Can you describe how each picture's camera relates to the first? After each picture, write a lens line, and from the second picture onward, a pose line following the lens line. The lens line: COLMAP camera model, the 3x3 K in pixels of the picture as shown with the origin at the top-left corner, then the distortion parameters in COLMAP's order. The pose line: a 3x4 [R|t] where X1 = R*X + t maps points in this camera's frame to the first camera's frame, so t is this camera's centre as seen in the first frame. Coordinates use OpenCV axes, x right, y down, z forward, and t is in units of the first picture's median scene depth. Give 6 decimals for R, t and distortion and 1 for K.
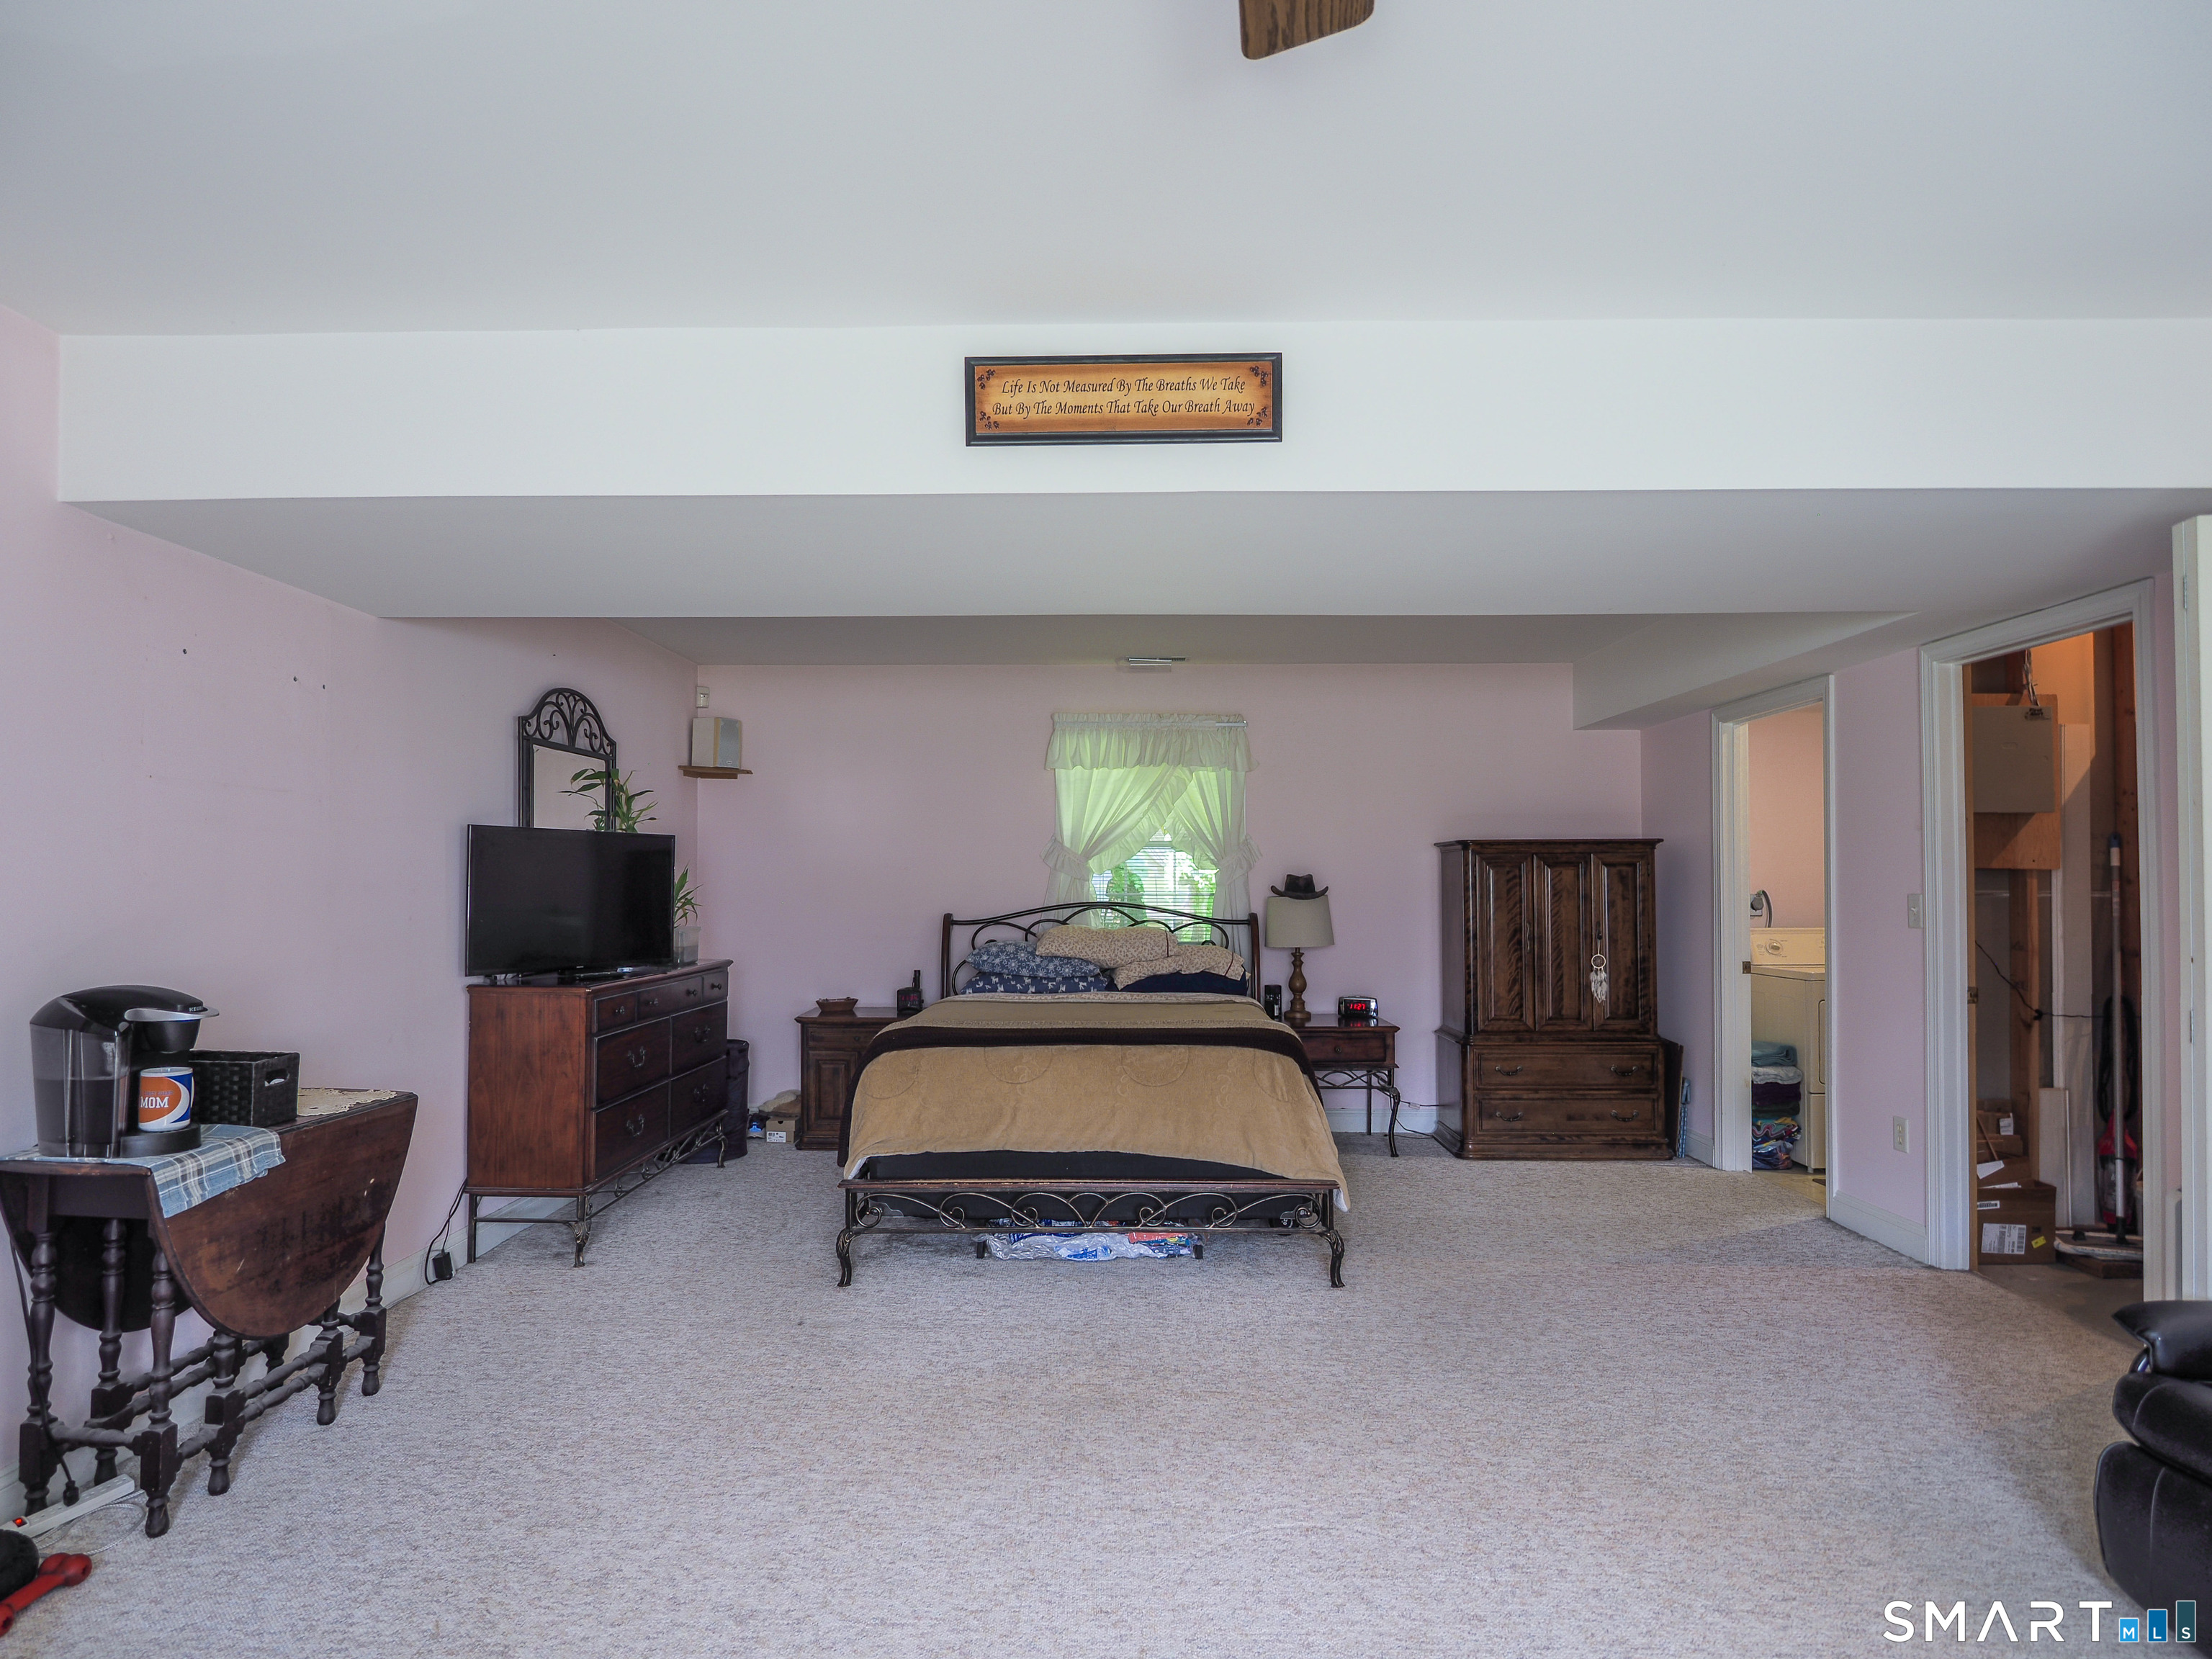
lens RADIAL K [[1227.7, 0, 1102.4], [0, 1227.7, 862.8], [0, 0, 1]] dist [-0.004535, -0.002457]
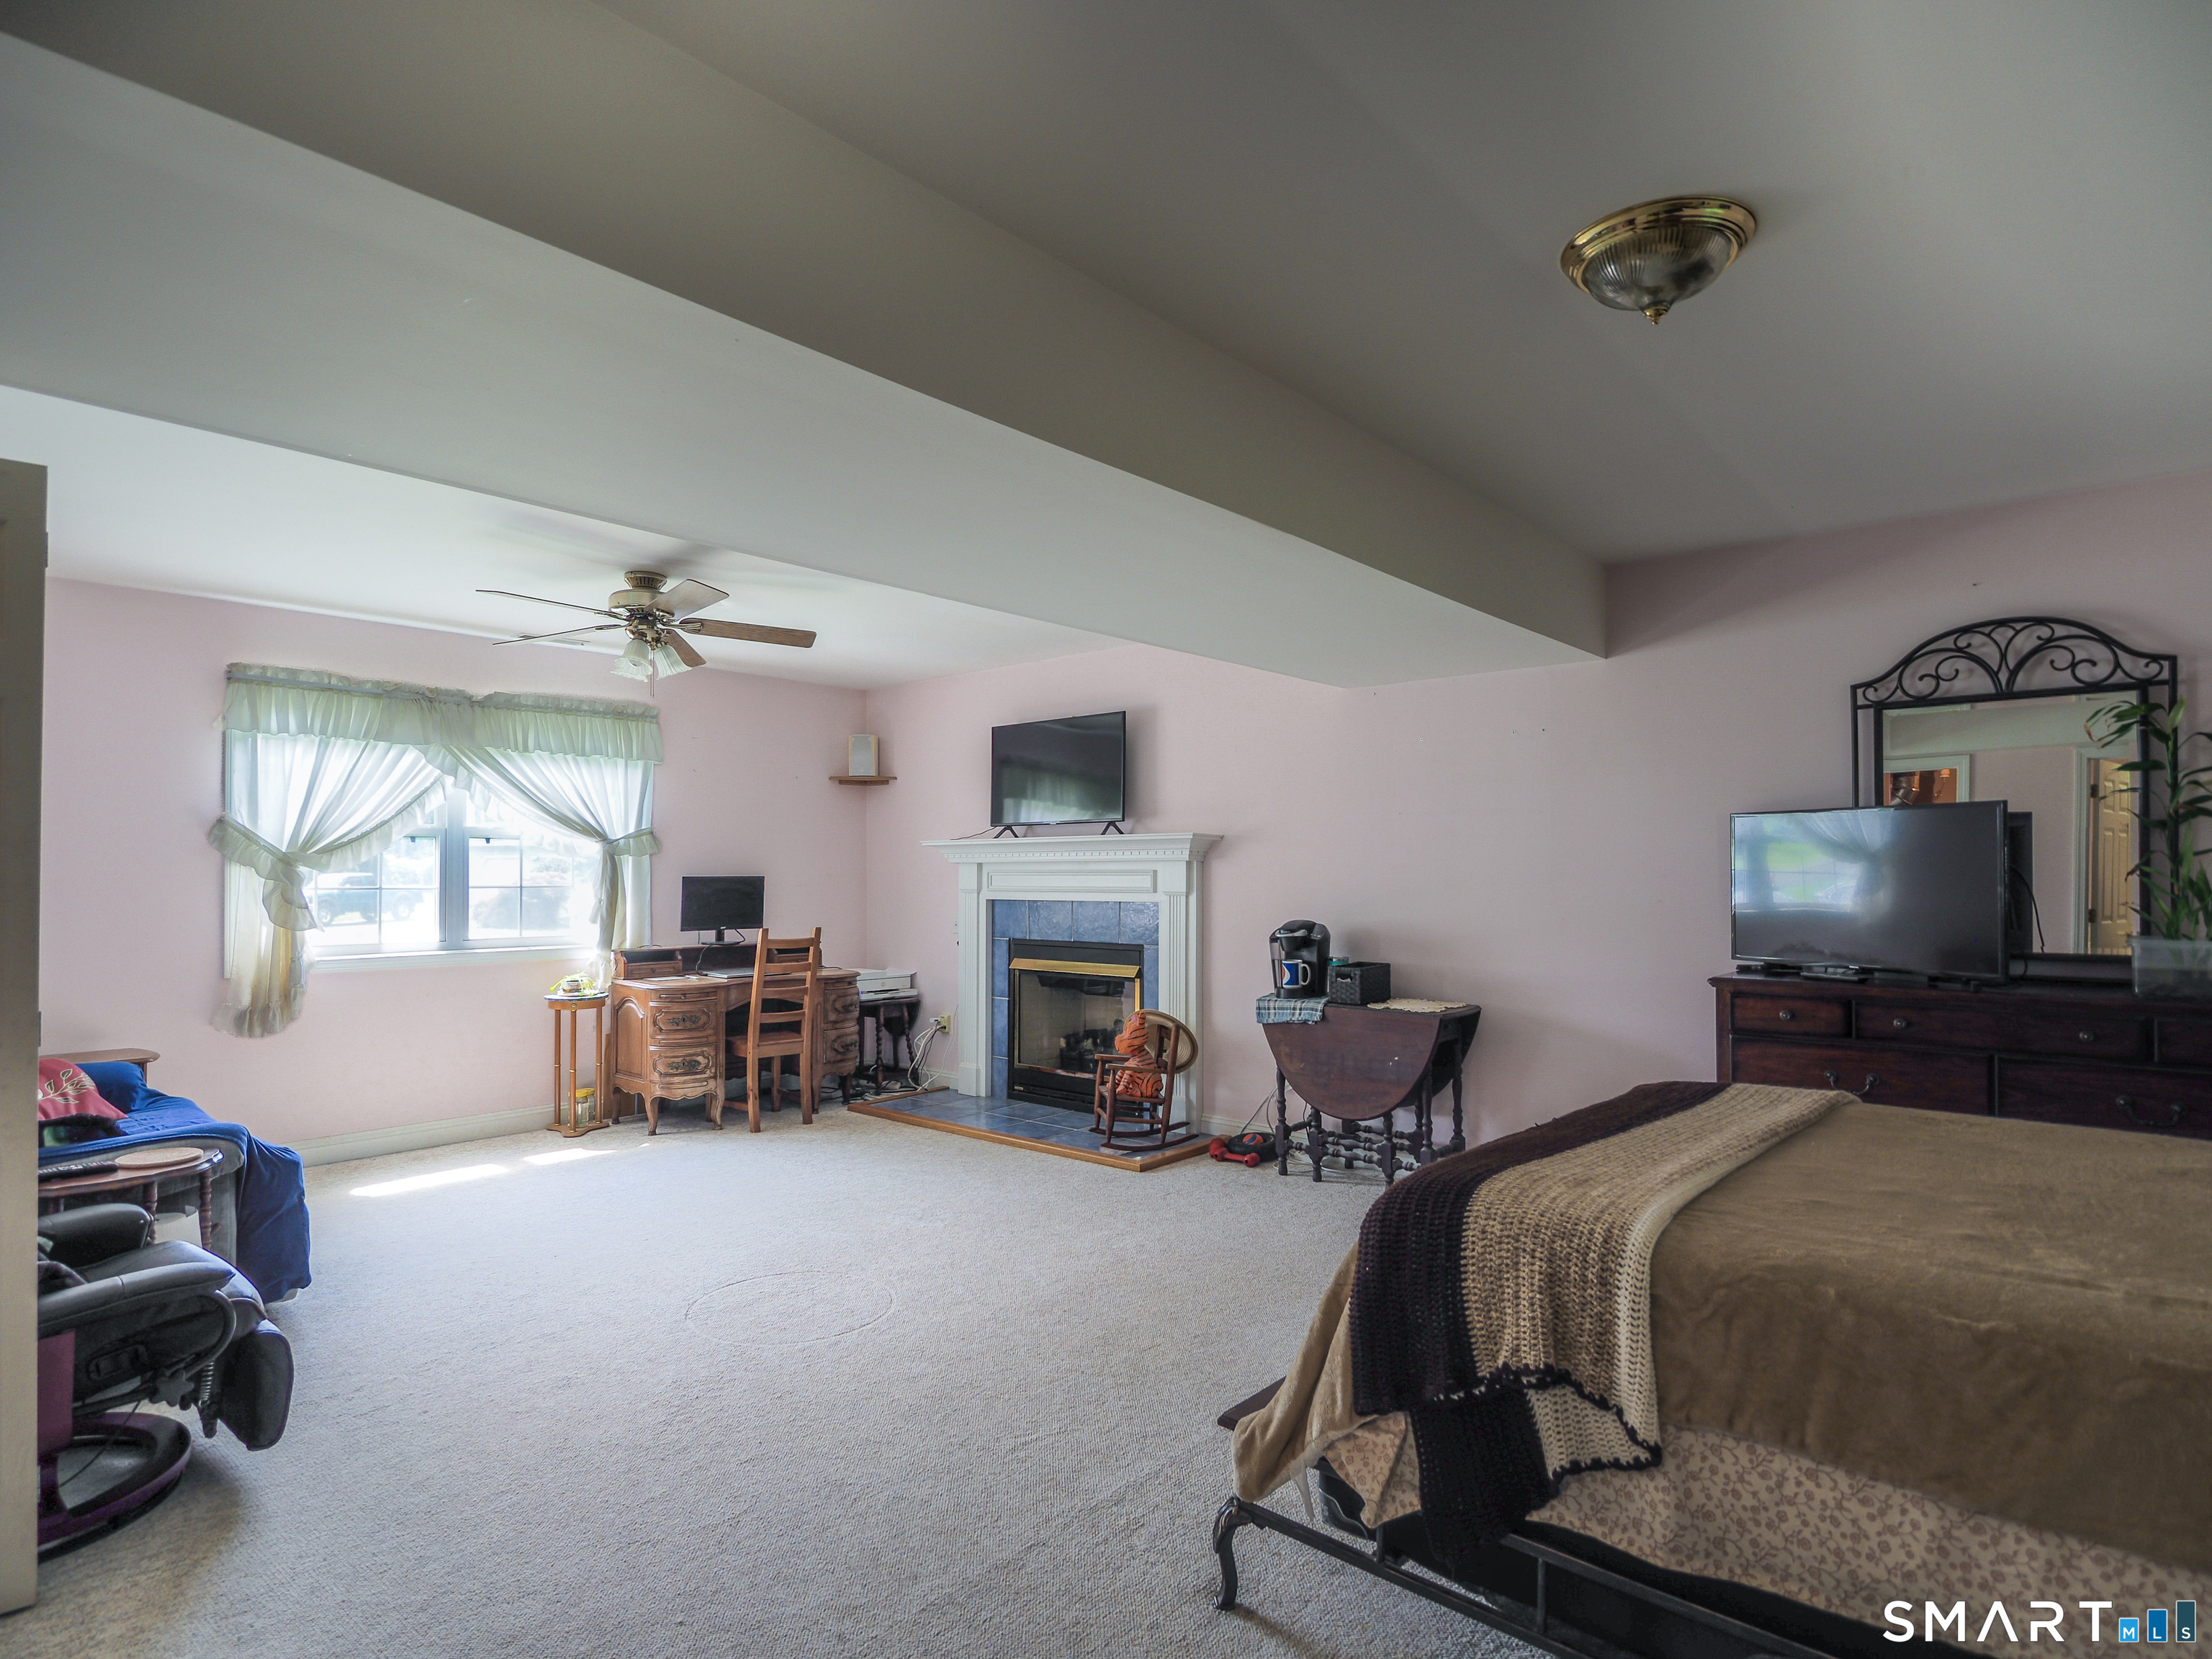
lens RADIAL K [[1241.6, 0, 1093.3], [0, 1241.6, 866.7], [0, 0, 1]] dist [-0.003630, -0.002277]
pose [[-0.662024, -0.001631, -0.749481, 0.623444], [0.015814, 0.999745, -0.016145, 0.021806], [0.749316, -0.022540, -0.661829, 1.270644]]
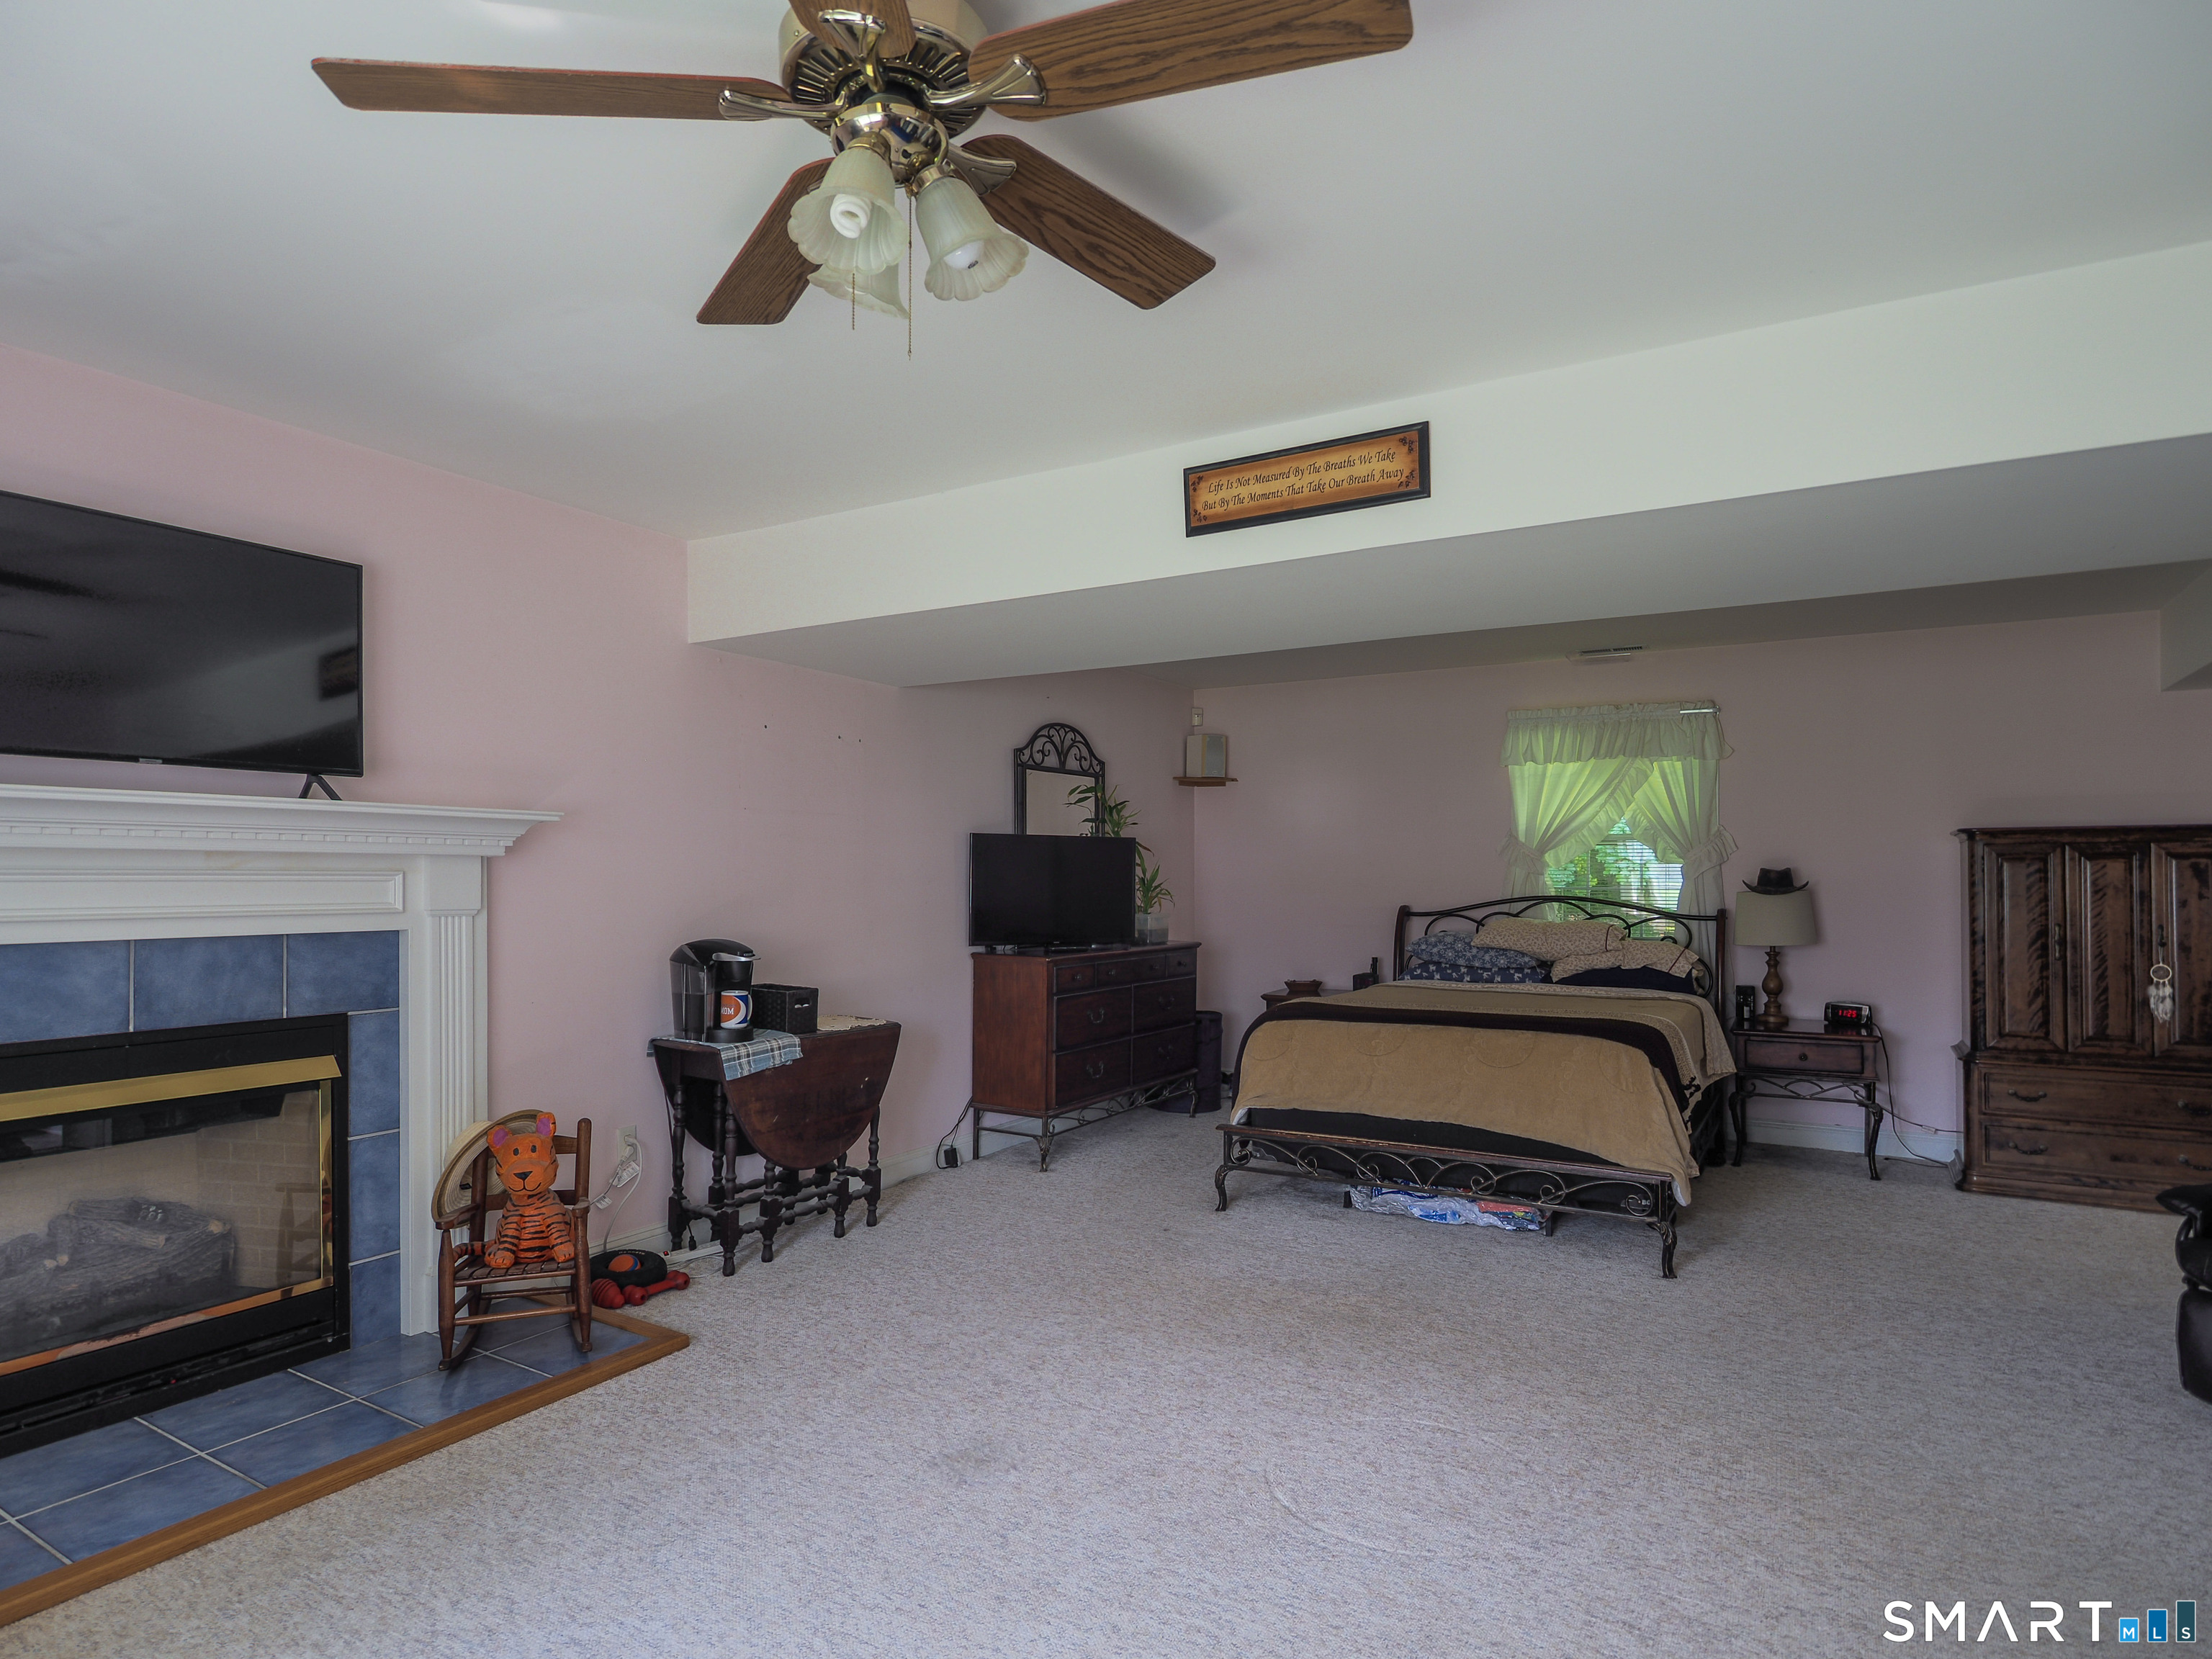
lens RADIAL K [[1241.6, 0, 1093.3], [0, 1241.6, 866.7], [0, 0, 1]] dist [-0.003630, -0.002277]
pose [[0.865839, -0.002940, -0.500315, 0.274803], [0.007112, 0.999954, 0.006432, -0.001957], [0.500273, -0.009127, 0.865820, -0.108199]]
